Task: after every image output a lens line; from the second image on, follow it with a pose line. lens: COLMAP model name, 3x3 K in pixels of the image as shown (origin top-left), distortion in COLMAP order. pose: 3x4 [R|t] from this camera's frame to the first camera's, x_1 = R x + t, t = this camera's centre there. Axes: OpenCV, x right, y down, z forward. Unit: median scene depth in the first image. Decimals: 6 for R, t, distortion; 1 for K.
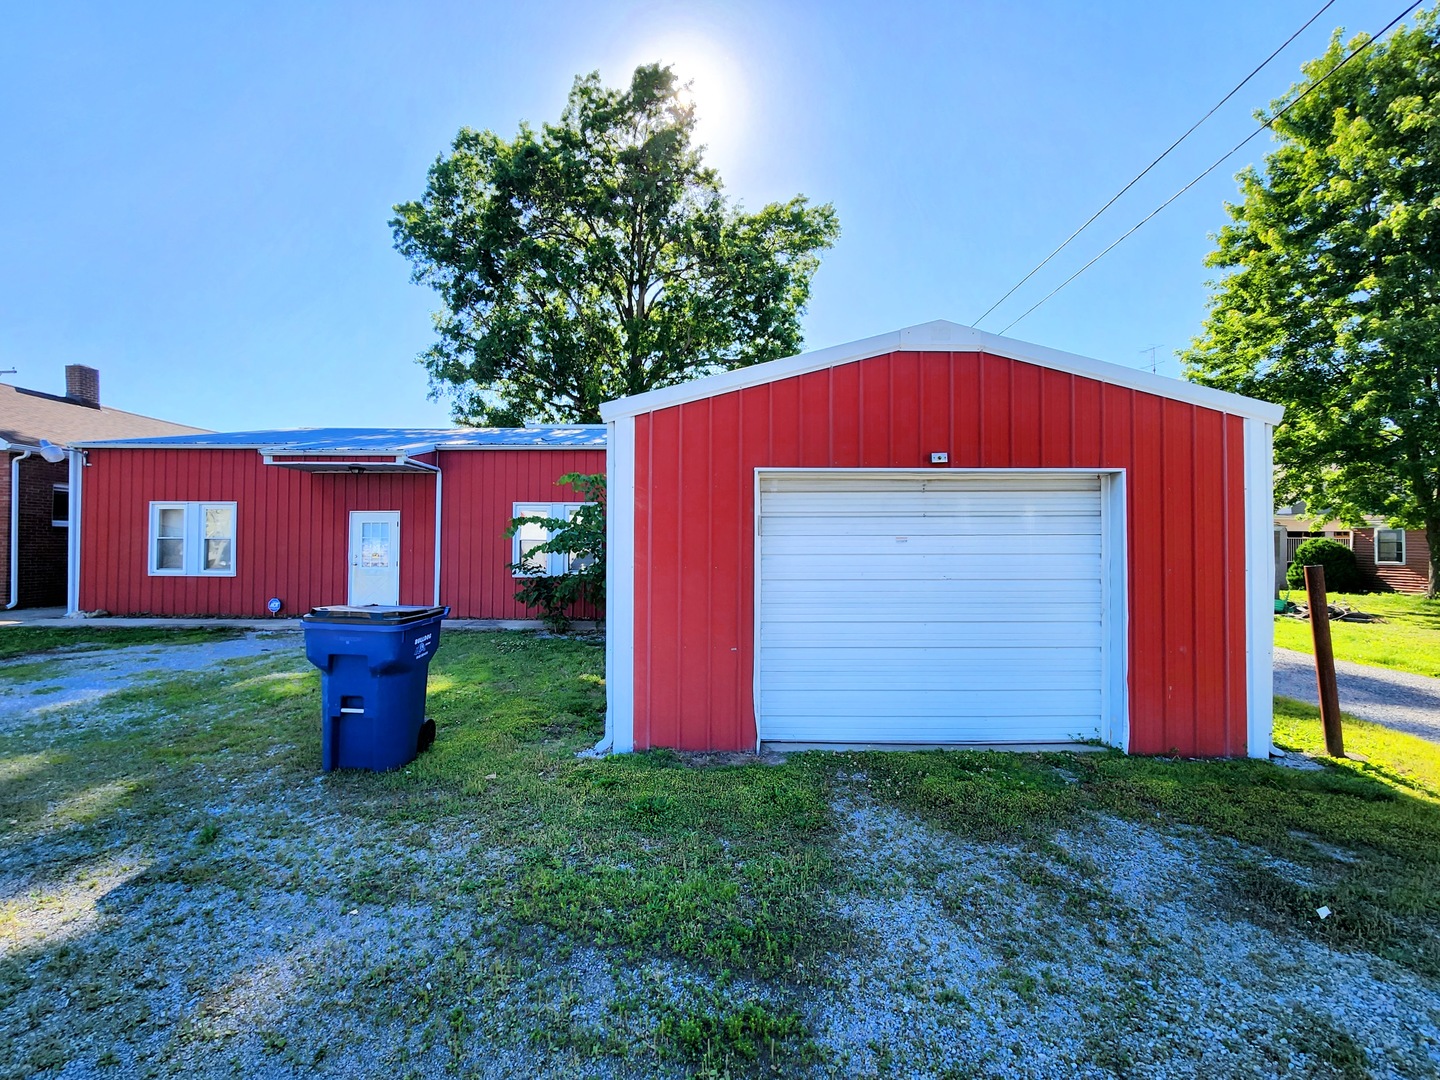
lens RADIAL K [[587.8, 0, 710.7], [0, 587.8, 537.0], [0, 0, 1]] dist [-0.000383, -0.002283]
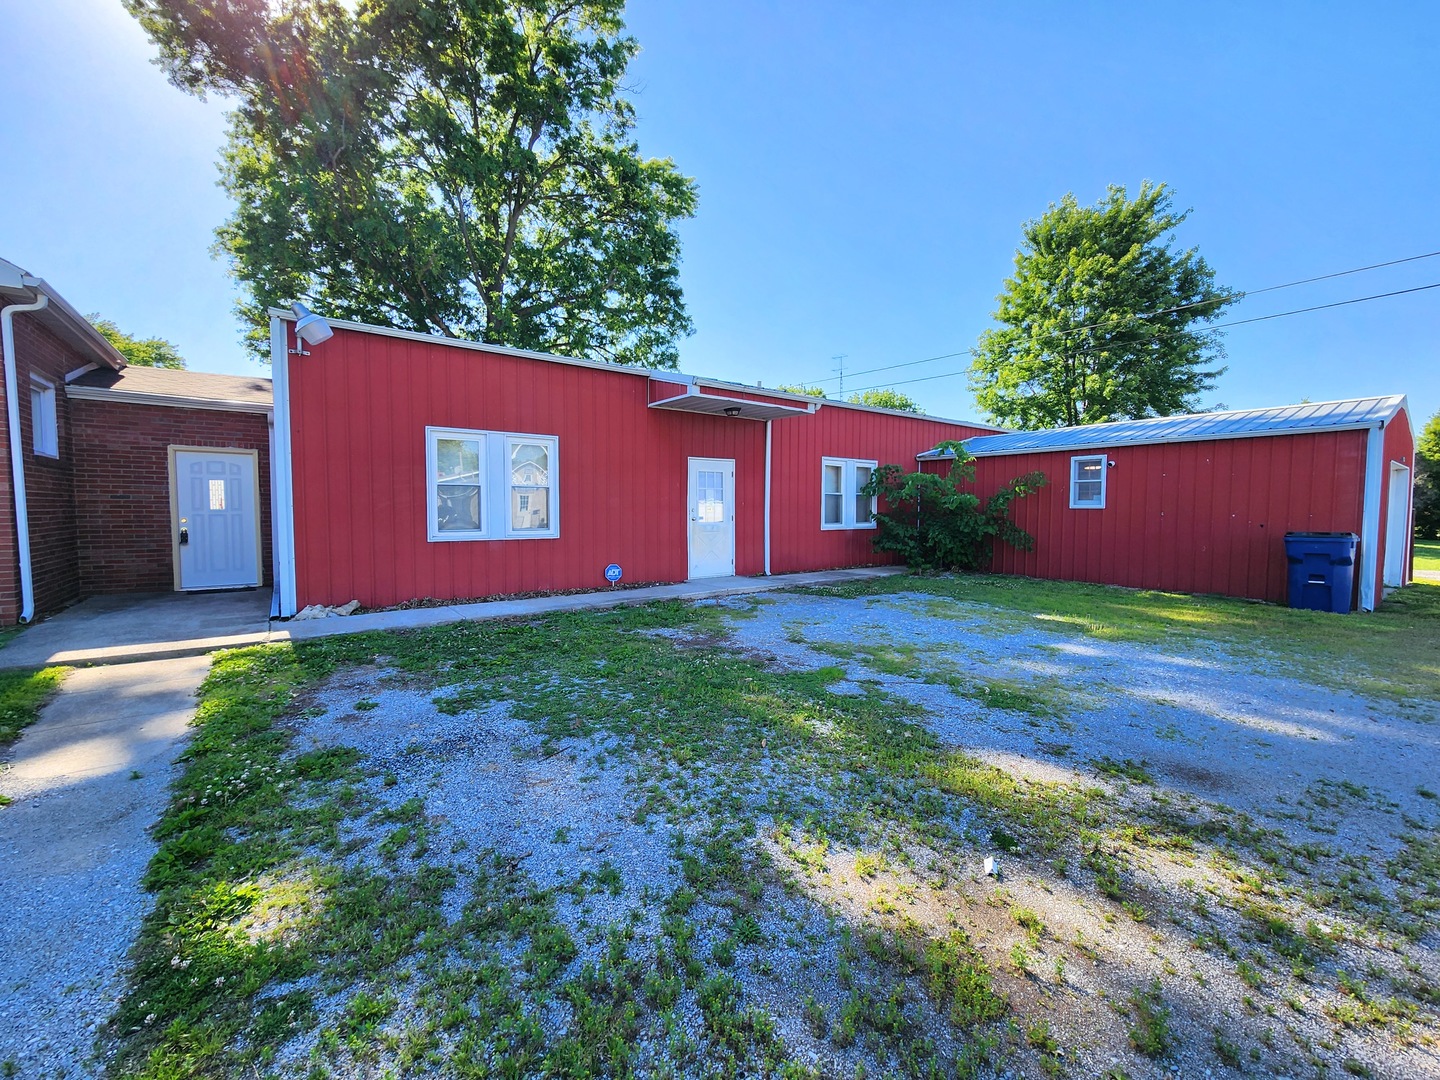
lens RADIAL K [[587.8, 0, 718.6], [0, 587.8, 537.1], [0, 0, 1]] dist [-0.000383, -0.002283]
pose [[0.795393, -0.030856, 0.605308, -1.084607], [-0.009654, 0.997932, 0.063556, 0.016921], [-0.606017, -0.056396, 0.793450, 0.288443]]
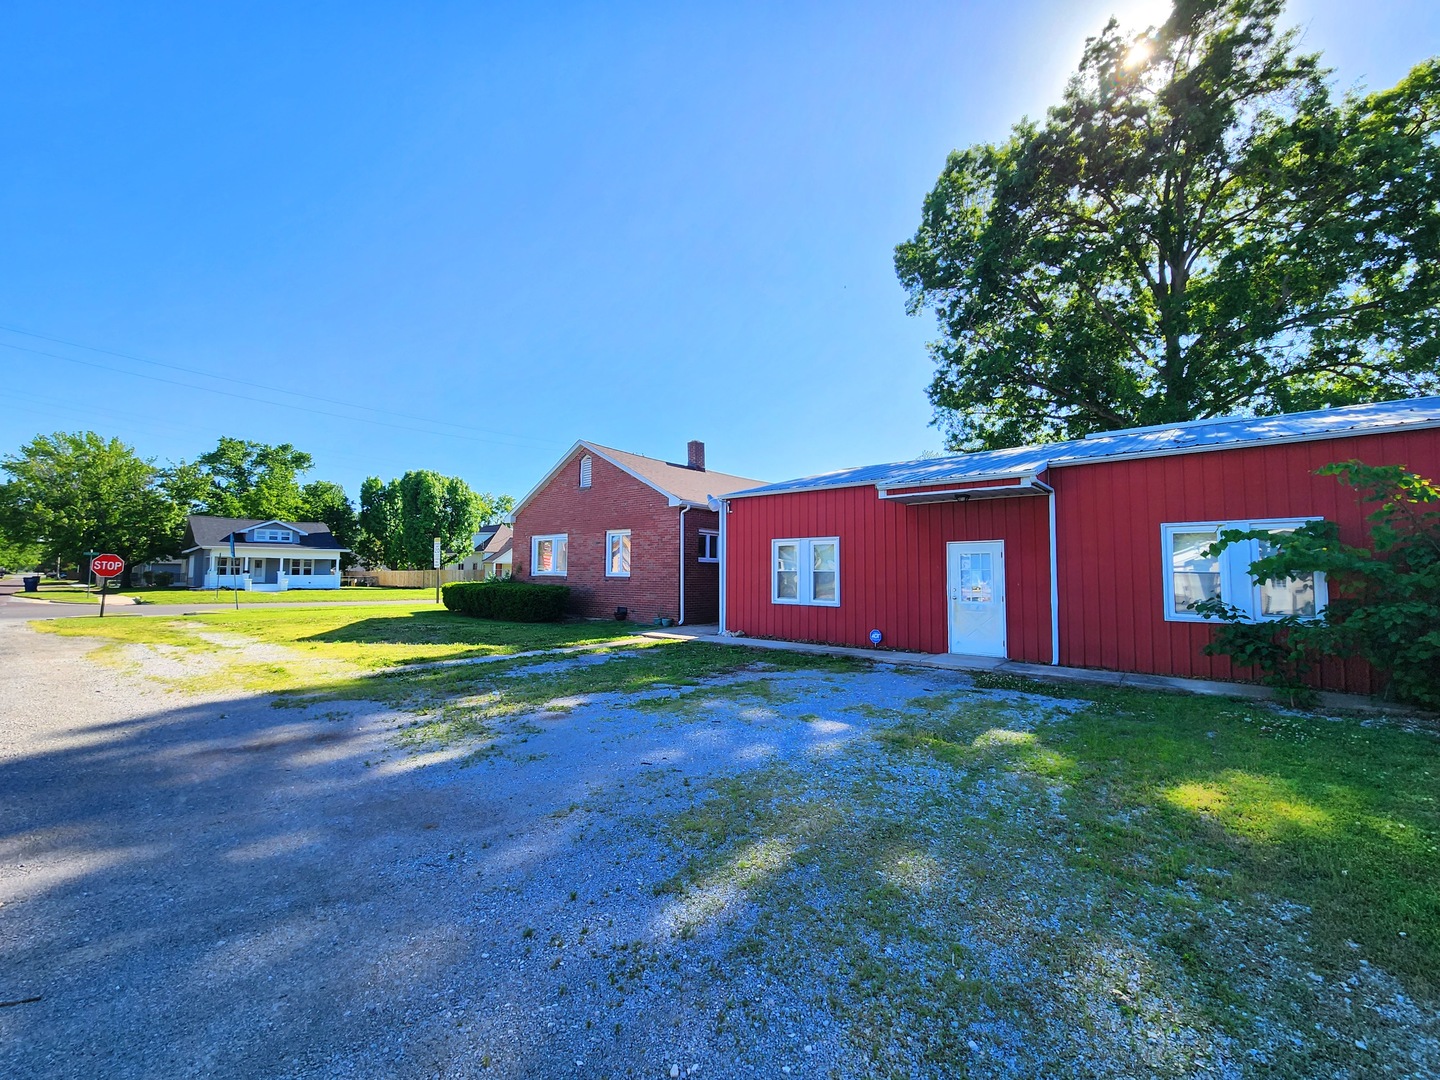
lens RADIAL K [[587.8, 0, 717.0], [0, 587.8, 535.7], [0, 0, 1]] dist [-0.000383, -0.002283]
pose [[0.771335, -0.039460, -0.635205, -0.291990], [0.004849, 0.998411, -0.056135, -0.002743], [0.636411, 0.040219, 0.770301, 0.025422]]
